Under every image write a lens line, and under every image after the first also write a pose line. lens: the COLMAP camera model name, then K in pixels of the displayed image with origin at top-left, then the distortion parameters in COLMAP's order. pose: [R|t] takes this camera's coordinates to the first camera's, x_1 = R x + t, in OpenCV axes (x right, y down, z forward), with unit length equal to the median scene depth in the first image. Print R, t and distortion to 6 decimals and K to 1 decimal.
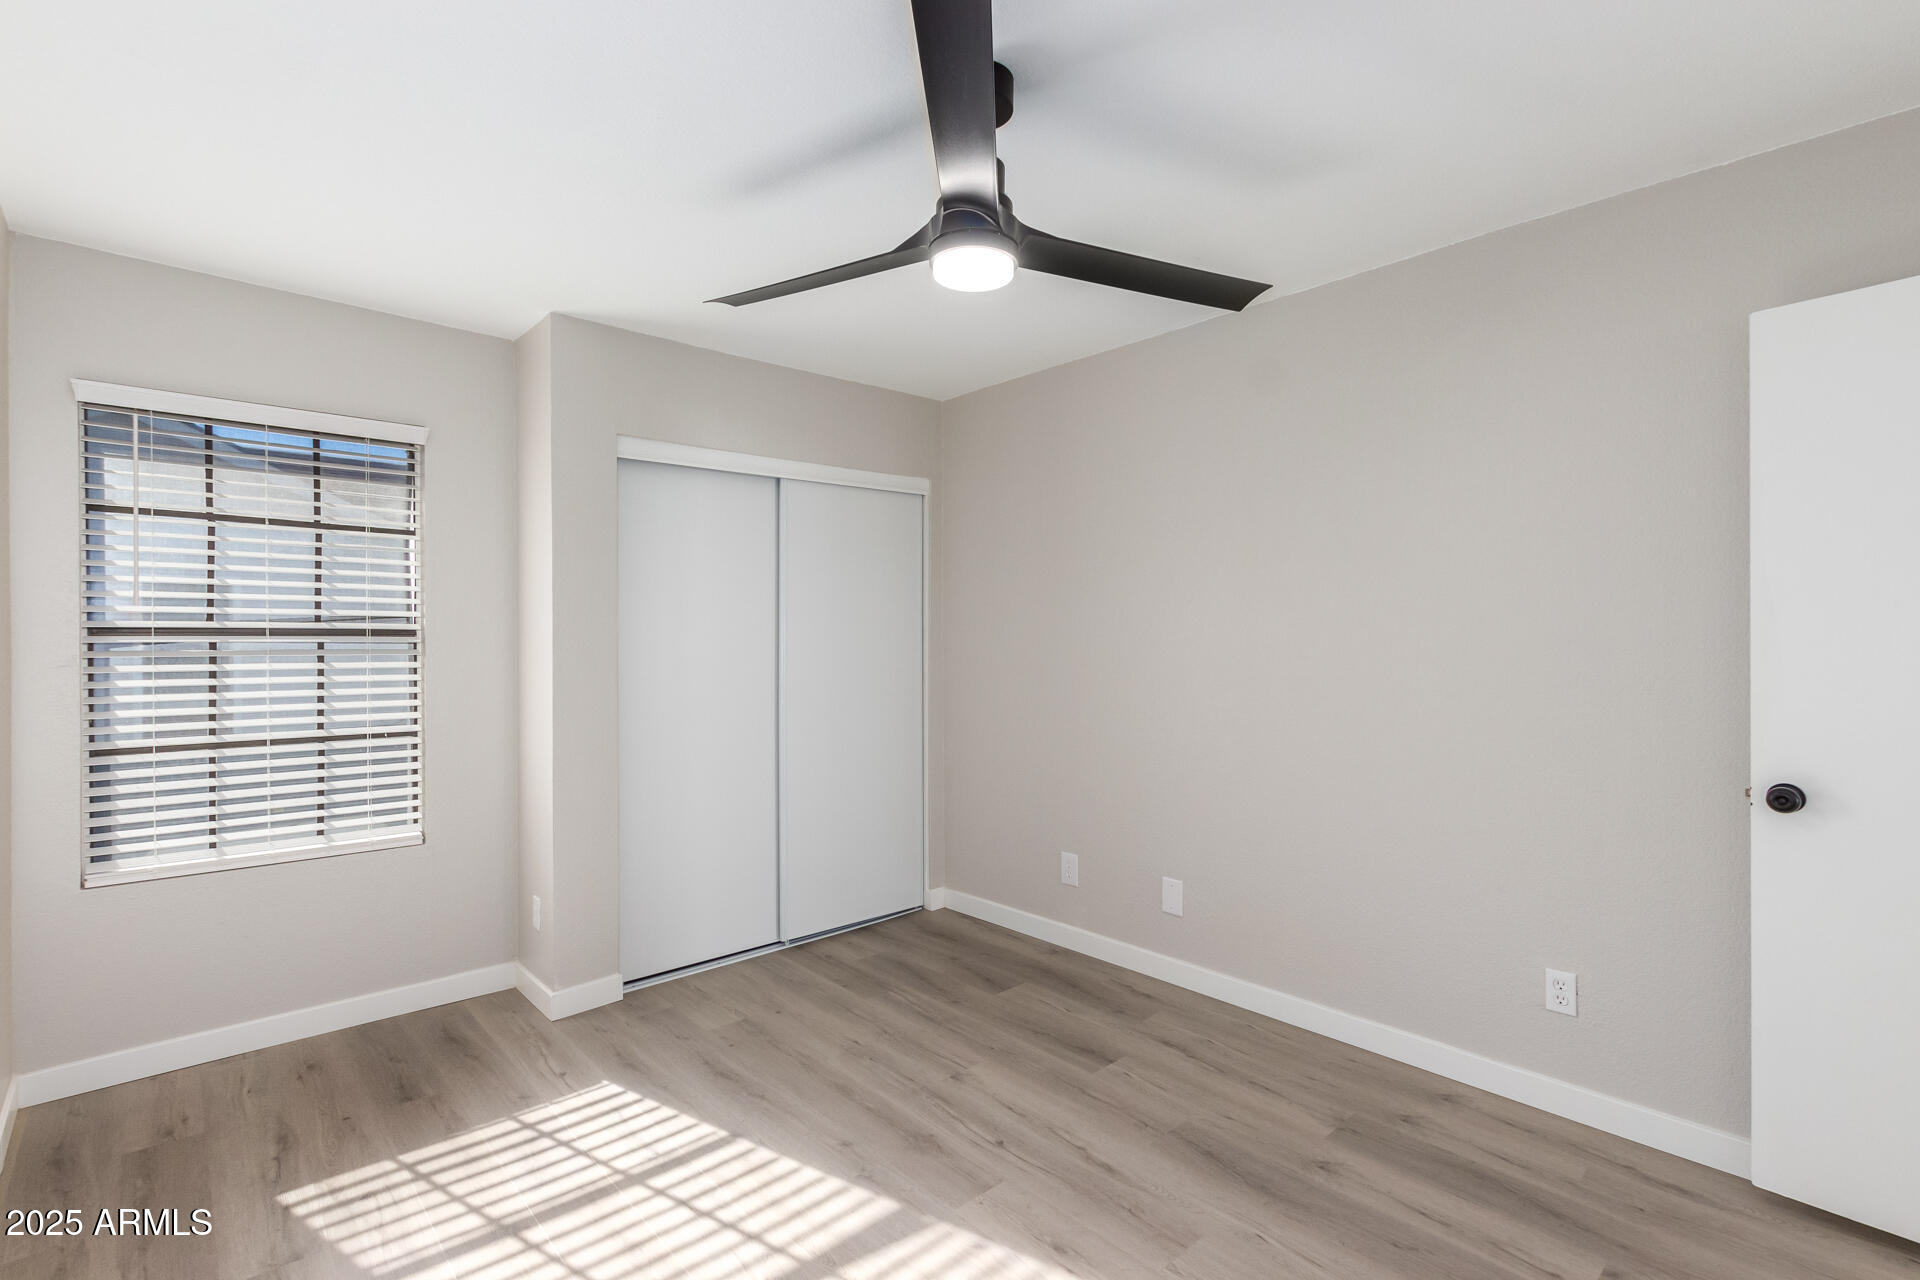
lens RADIAL K [[886.1, 0, 960.0], [0, 886.1, 640.0], [0, 0, 1]] dist [0.011170, -0.000814]
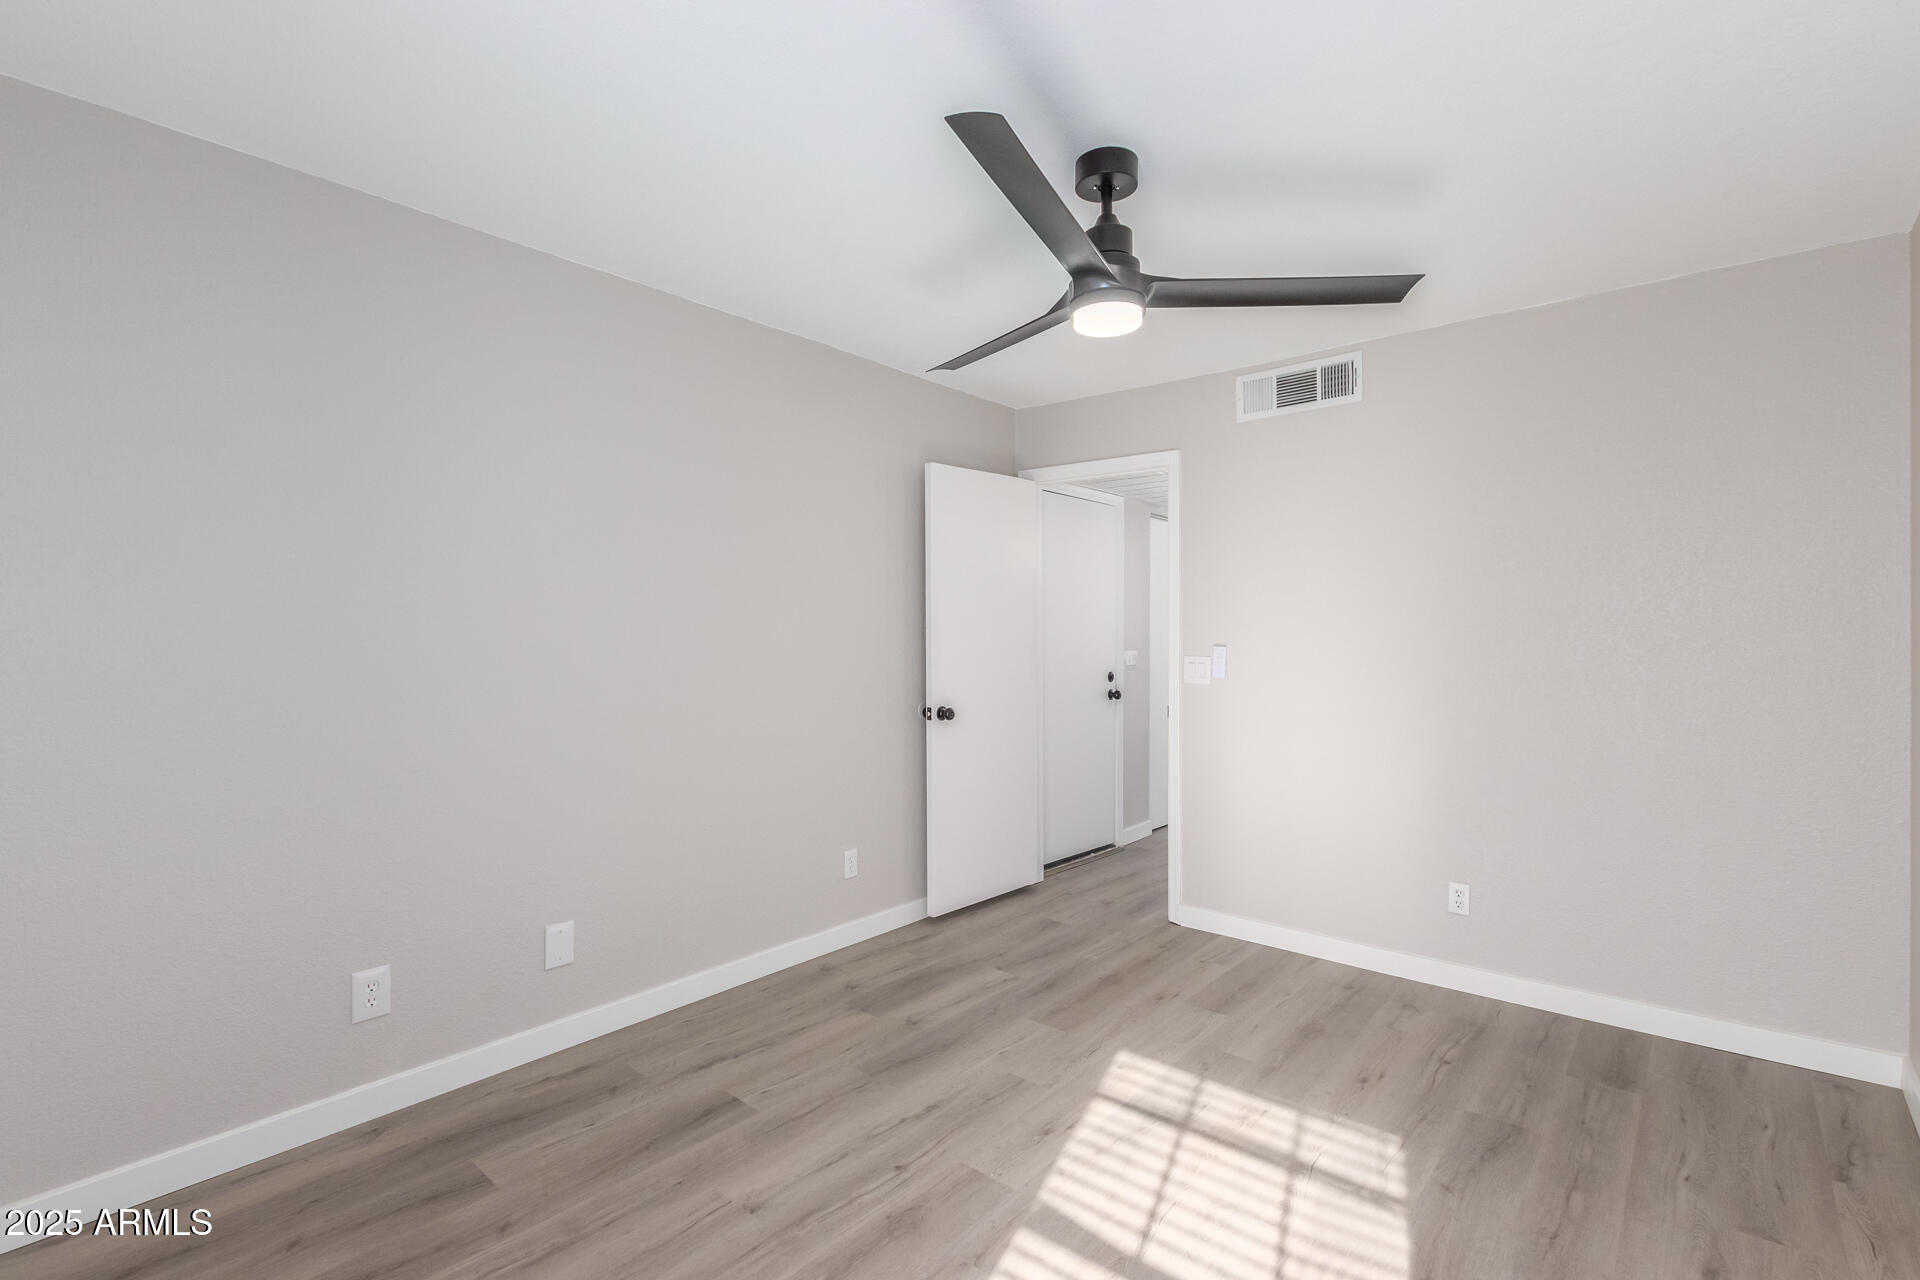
lens RADIAL K [[886.1, 0, 960.0], [0, 886.1, 640.0], [0, 0, 1]] dist [0.011170, -0.000814]
pose [[-0.143874, 0.002235, 0.989594, -0.732028], [-0.002231, 0.999994, -0.002582, 0.013024], [-0.989594, -0.002579, -0.143868, 0.885439]]
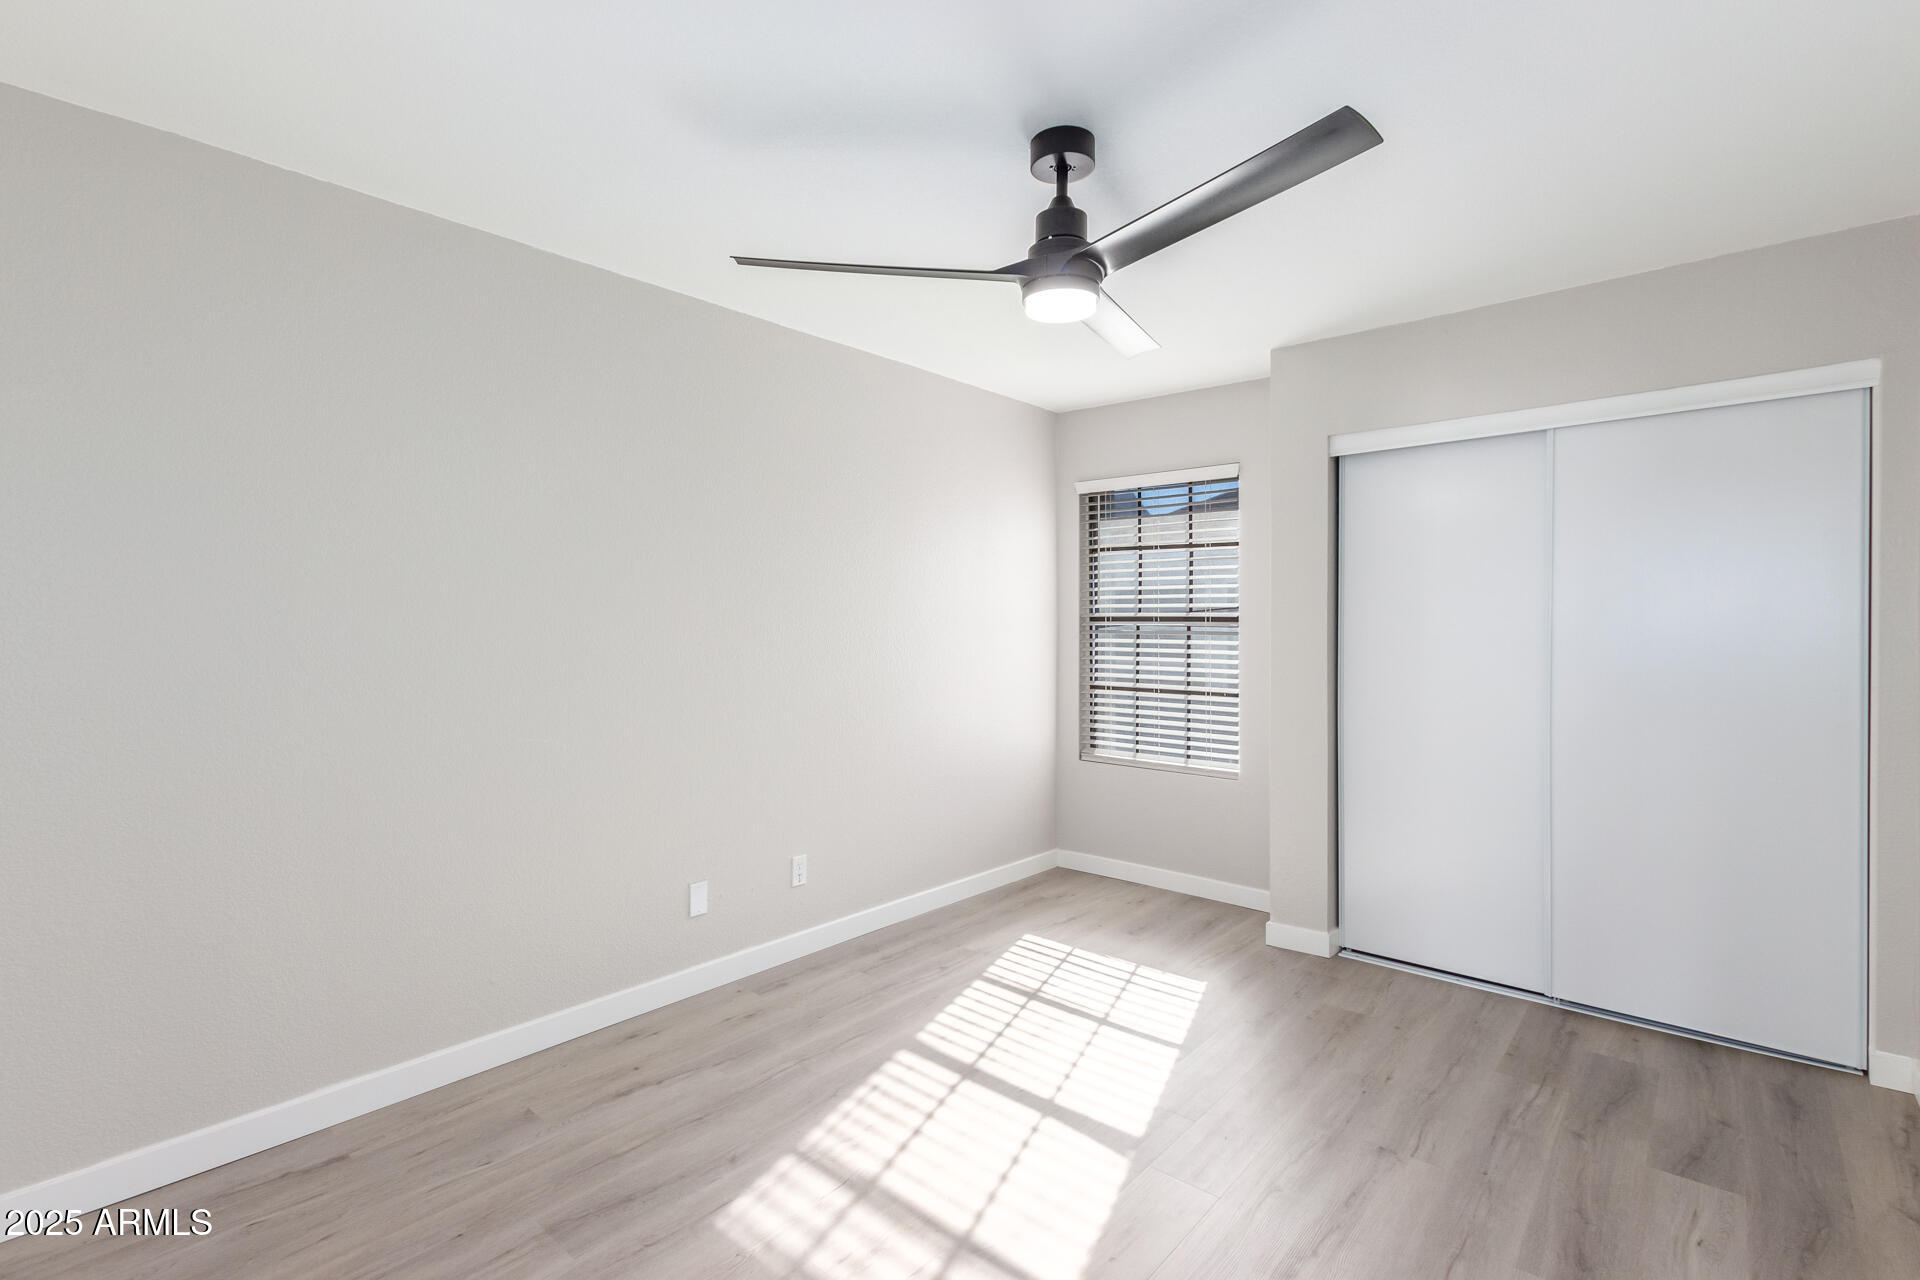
lens RADIAL K [[892.2, 0, 927.1], [0, 892.2, 620.1], [0, 0, 1]] dist [0.002603, 0.000261]
pose [[0.101994, -0.002507, -0.994782, 0.742006], [-0.005861, 0.999978, -0.003121, -0.000182], [0.994768, 0.006149, 0.101978, 0.456853]]
